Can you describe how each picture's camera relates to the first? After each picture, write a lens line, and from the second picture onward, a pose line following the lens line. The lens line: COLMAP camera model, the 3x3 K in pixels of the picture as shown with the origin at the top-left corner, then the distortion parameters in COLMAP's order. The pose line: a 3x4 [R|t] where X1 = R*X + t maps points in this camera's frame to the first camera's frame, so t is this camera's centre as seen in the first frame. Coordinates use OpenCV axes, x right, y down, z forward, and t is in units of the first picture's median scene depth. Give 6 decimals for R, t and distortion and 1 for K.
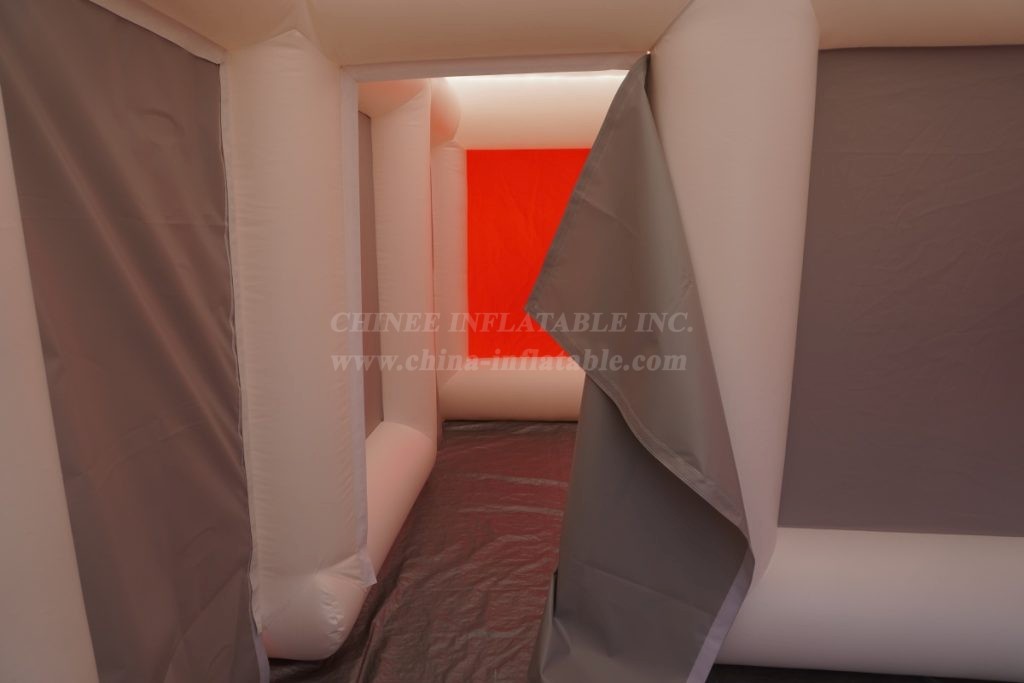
lens RADIAL K [[689.5, 0, 512.0], [0, 689.5, 341.5], [0, 0, 1]] dist [-0.025529, 0.001898]
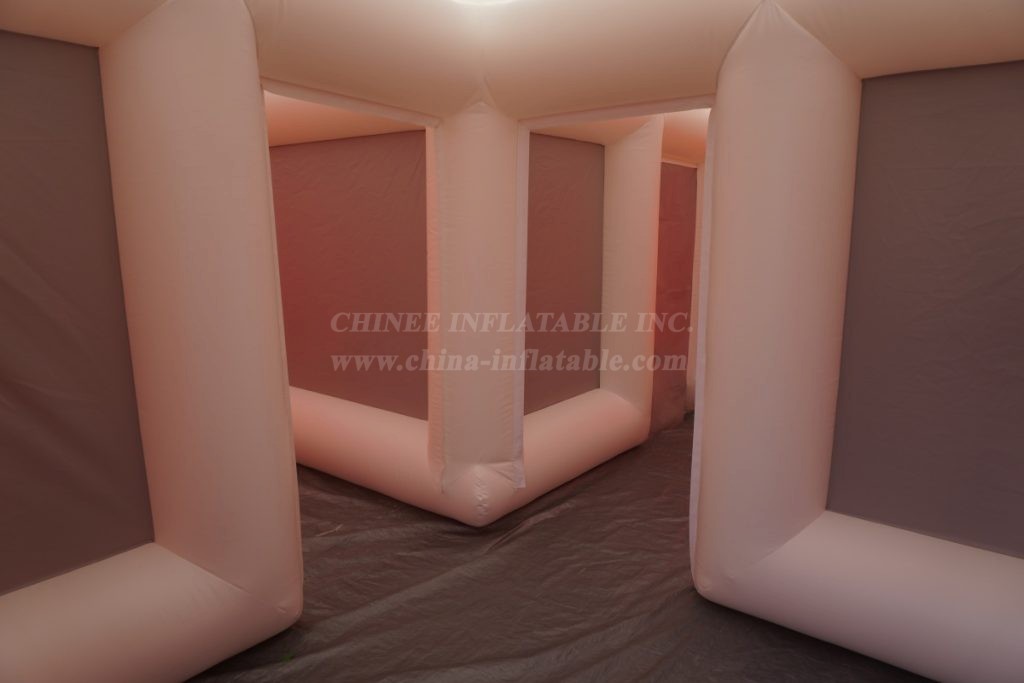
lens RADIAL K [[689.5, 0, 512.0], [0, 689.5, 341.5], [0, 0, 1]] dist [-0.025529, 0.001898]
pose [[0.826732, 0.104570, -0.552792, 0.533665], [-0.111035, 0.993575, 0.021892, 0.033554], [0.551530, 0.043281, 0.833032, -0.188198]]
